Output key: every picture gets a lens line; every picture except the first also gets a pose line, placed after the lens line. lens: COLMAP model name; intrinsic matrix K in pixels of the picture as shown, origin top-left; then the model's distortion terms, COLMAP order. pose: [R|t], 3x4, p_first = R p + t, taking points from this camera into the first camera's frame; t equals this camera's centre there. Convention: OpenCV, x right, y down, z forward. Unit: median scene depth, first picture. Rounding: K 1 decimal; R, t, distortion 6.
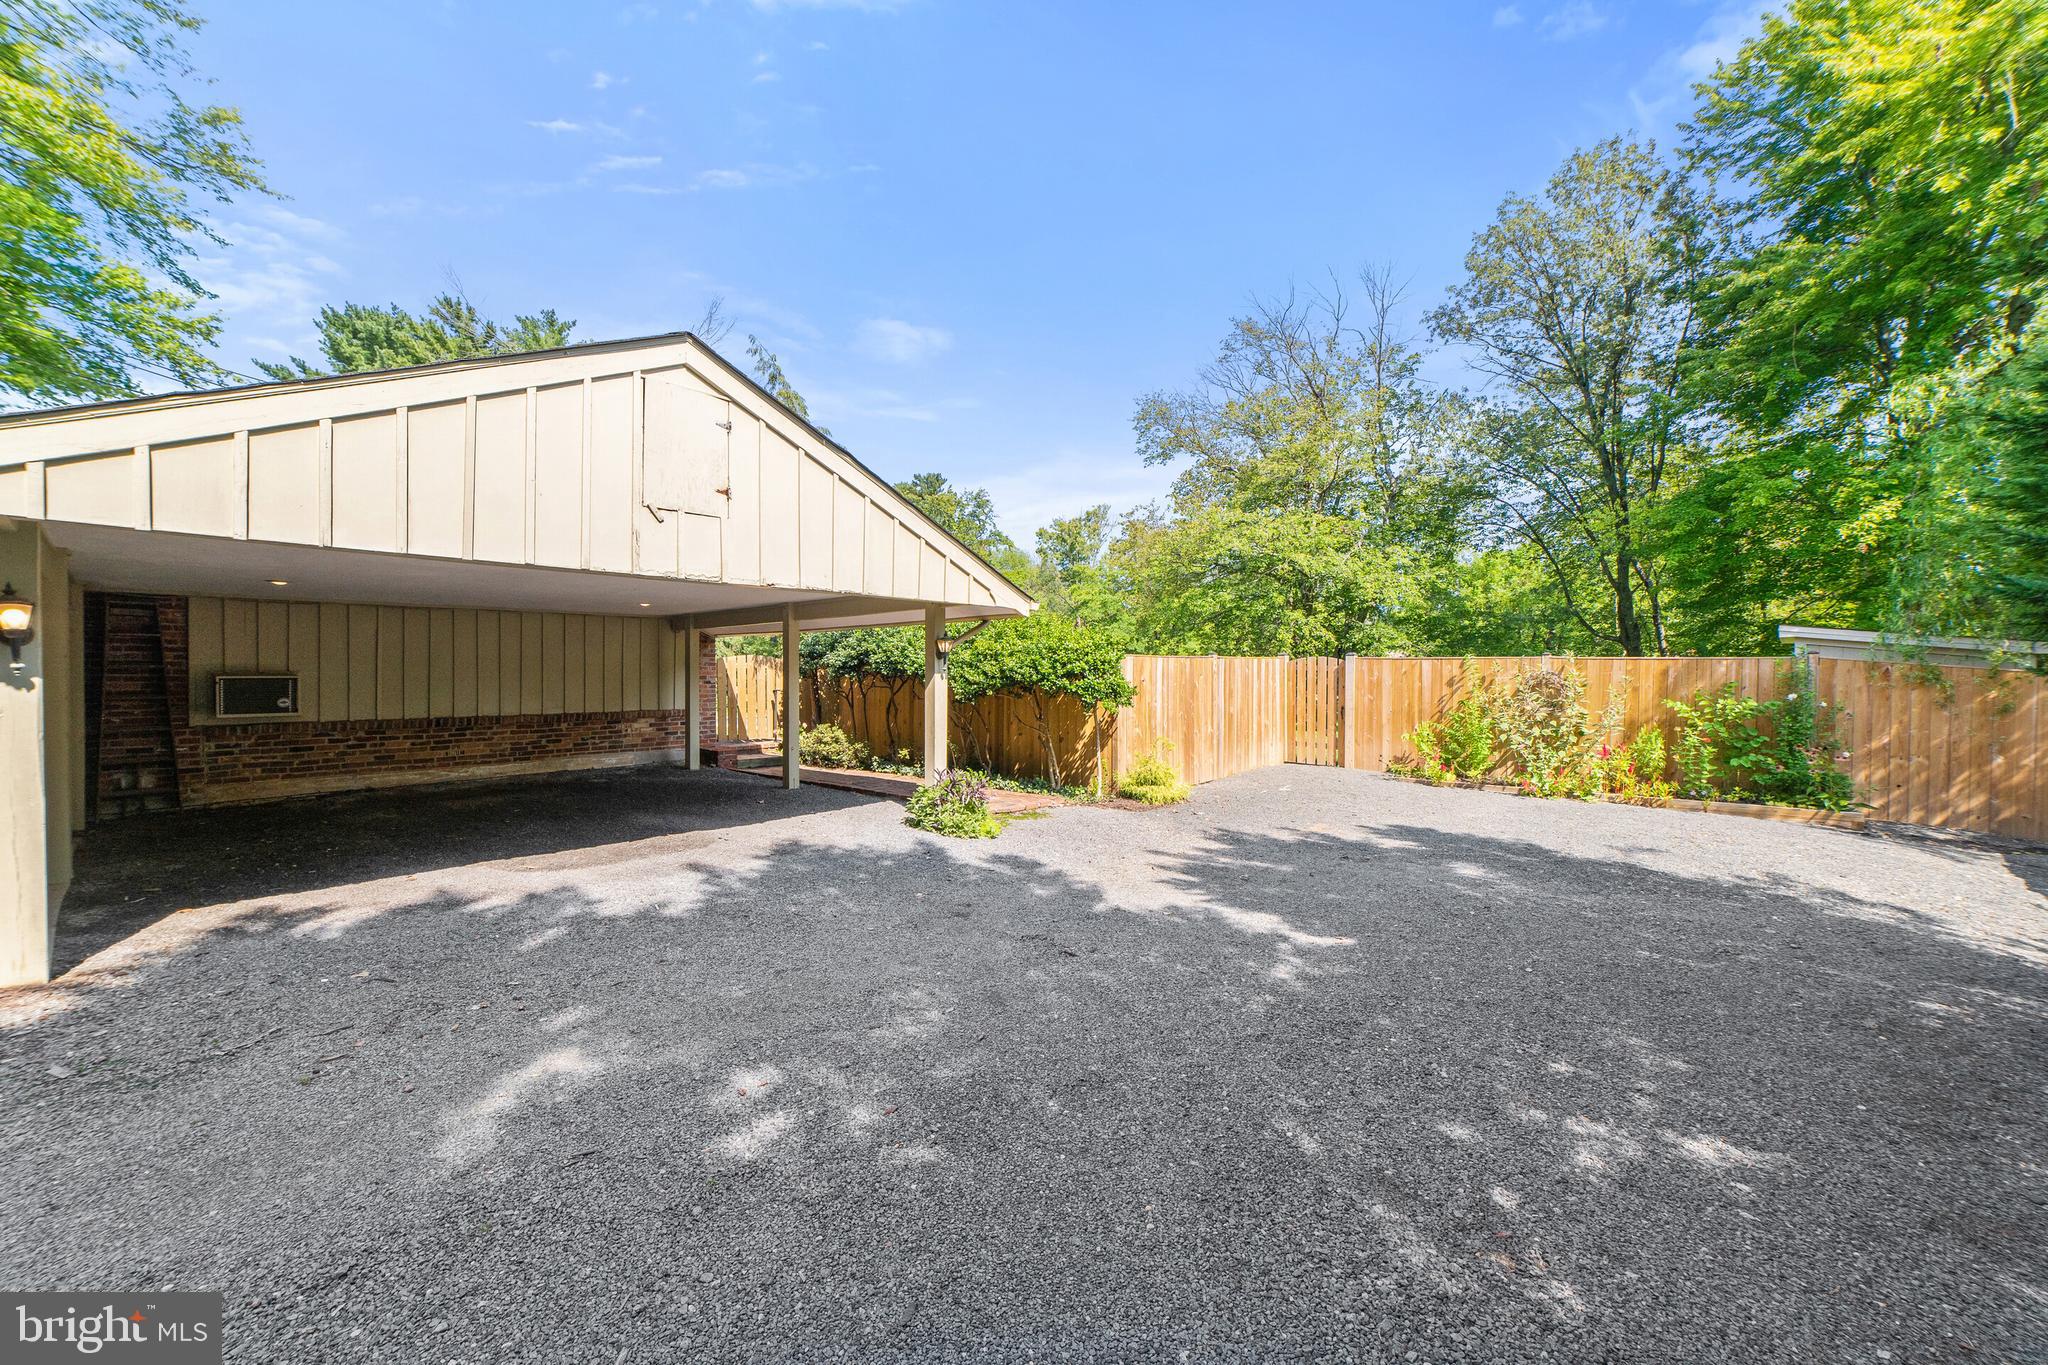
lens RADIAL K [[799.5, 0, 1015.4], [0, 799.5, 670.3], [0, 0, 1]] dist [-0.021683, 0.008290]
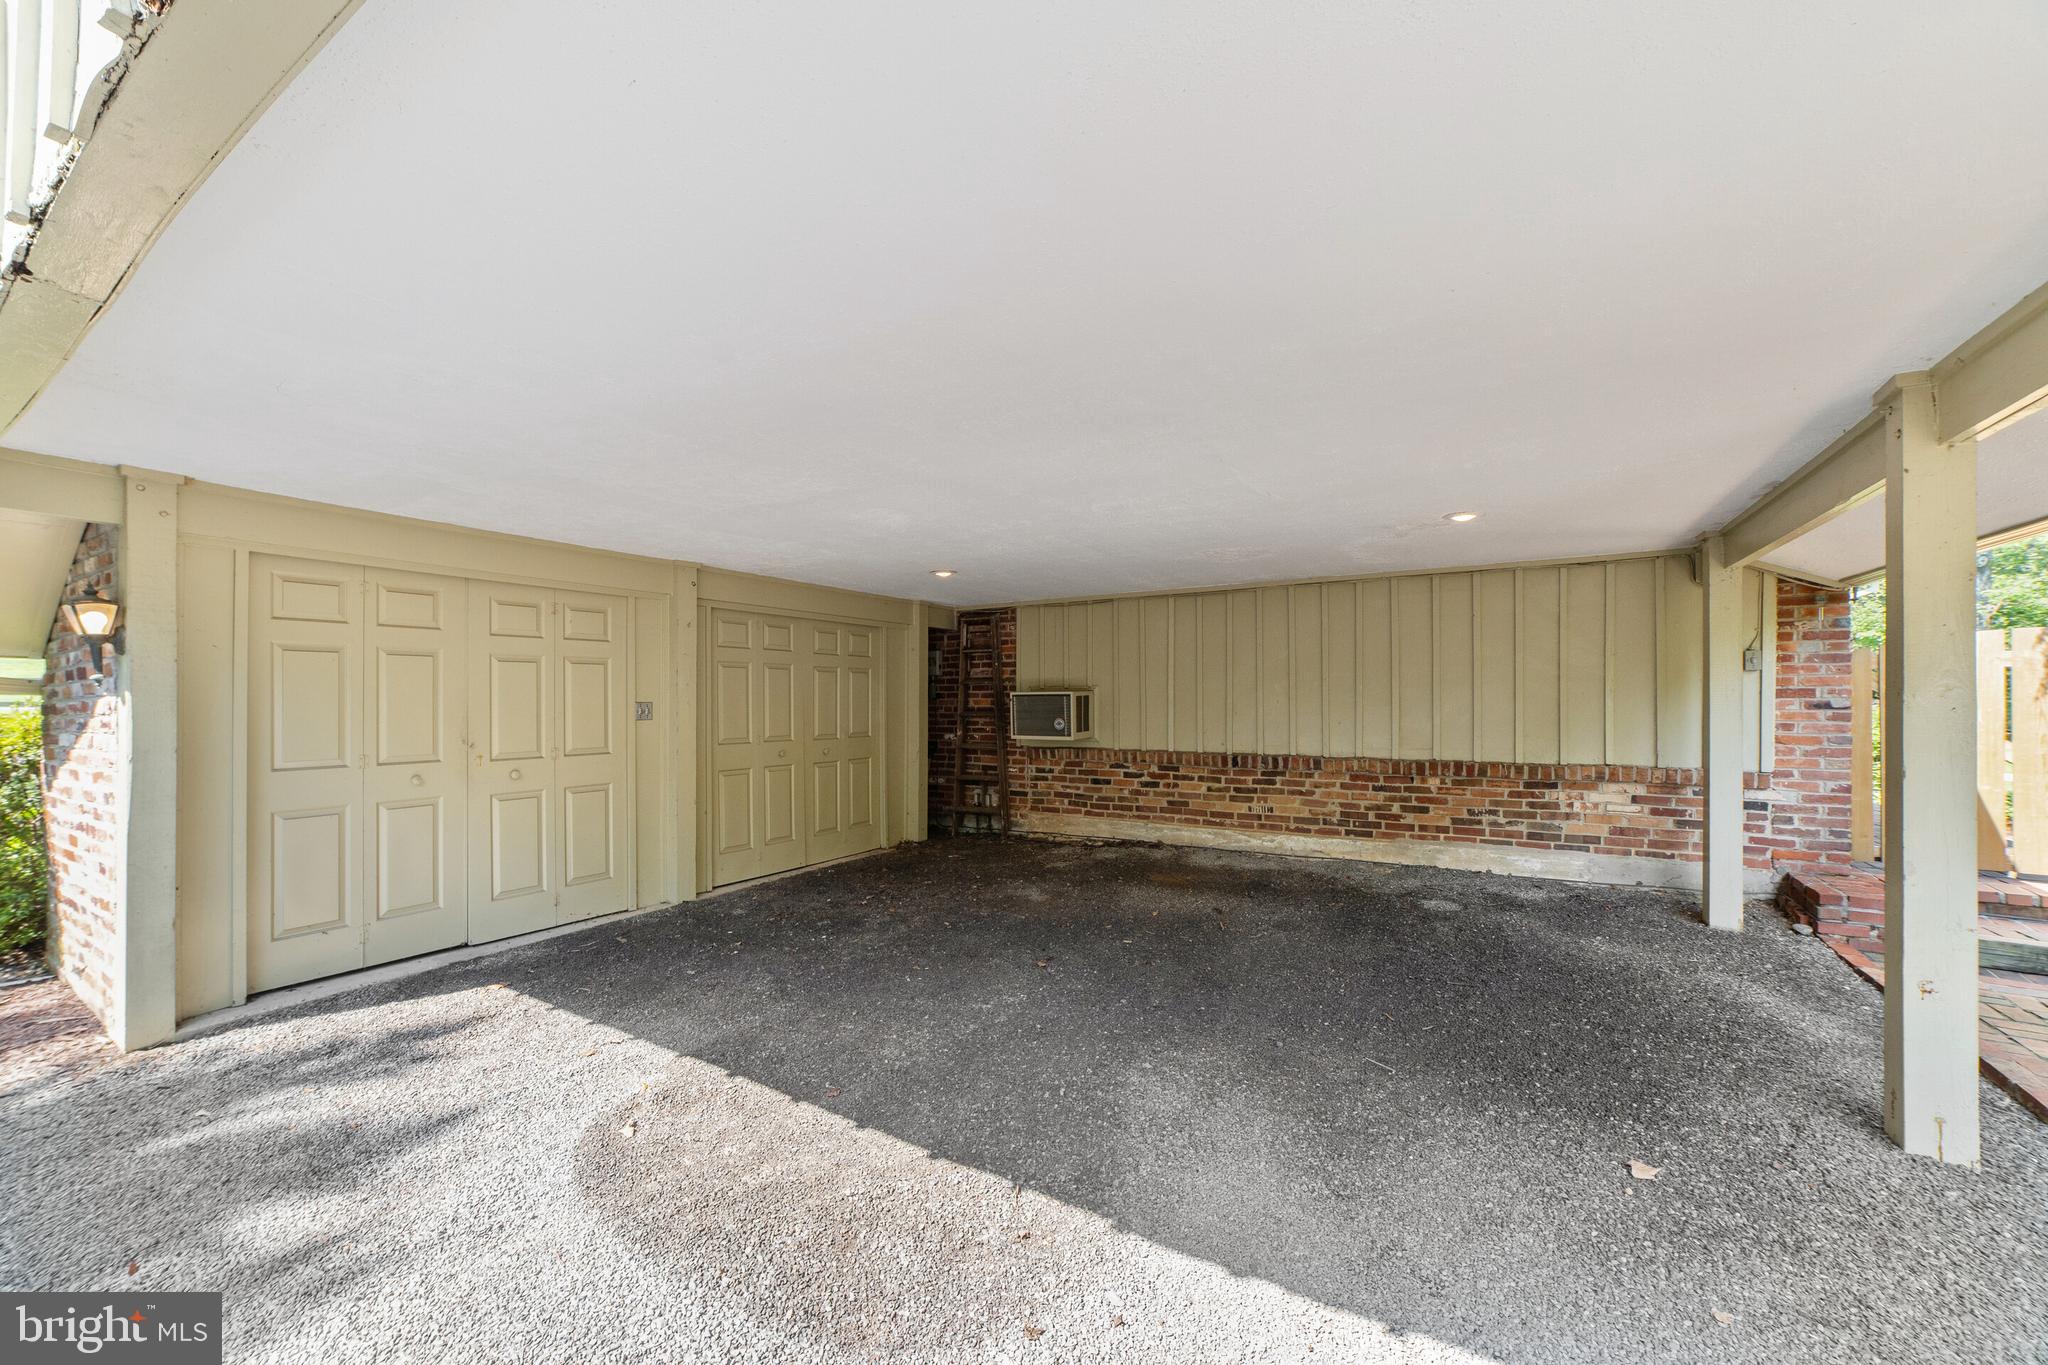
lens RADIAL K [[799.8, 0, 1013.4], [0, 799.8, 690.8], [0, 0, 1]] dist [-0.024227, 0.008197]
pose [[0.169009, -0.005988, -0.985596, -0.096365], [0.008399, 0.999954, -0.004635, 0.008465], [0.985579, -0.007495, 0.169052, 0.710891]]
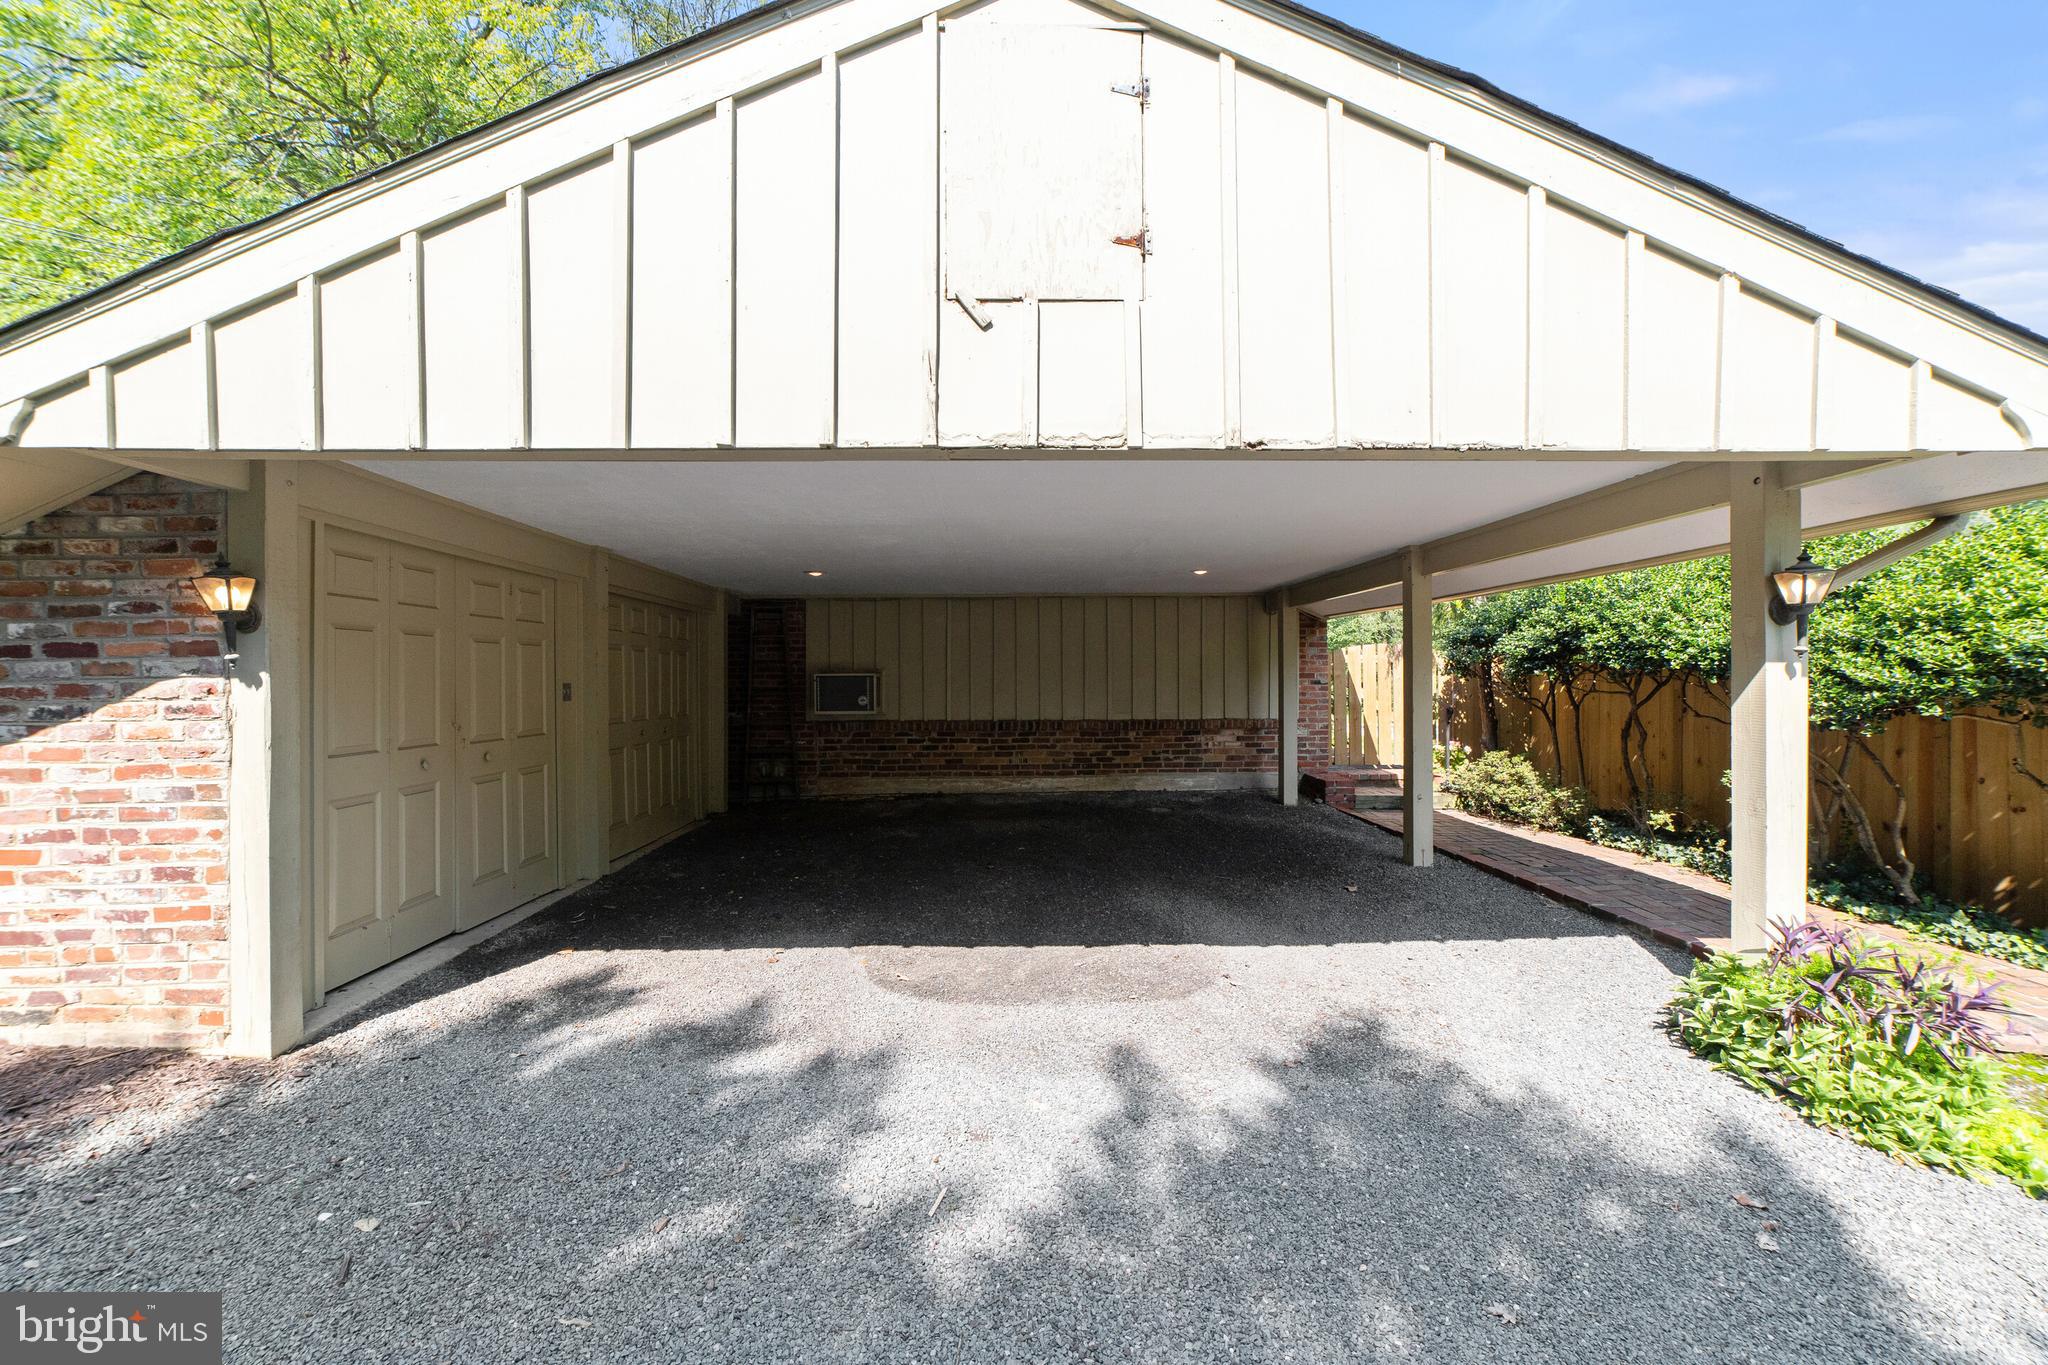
lens RADIAL K [[799.5, 0, 1015.4], [0, 799.5, 670.3], [0, 0, 1]] dist [-0.021683, 0.008290]
pose [[0.681853, -0.005726, -0.731467, -0.058339], [0.005969, 0.999980, -0.002264, 0.005535], [0.731465, -0.002822, 0.681873, 0.402378]]
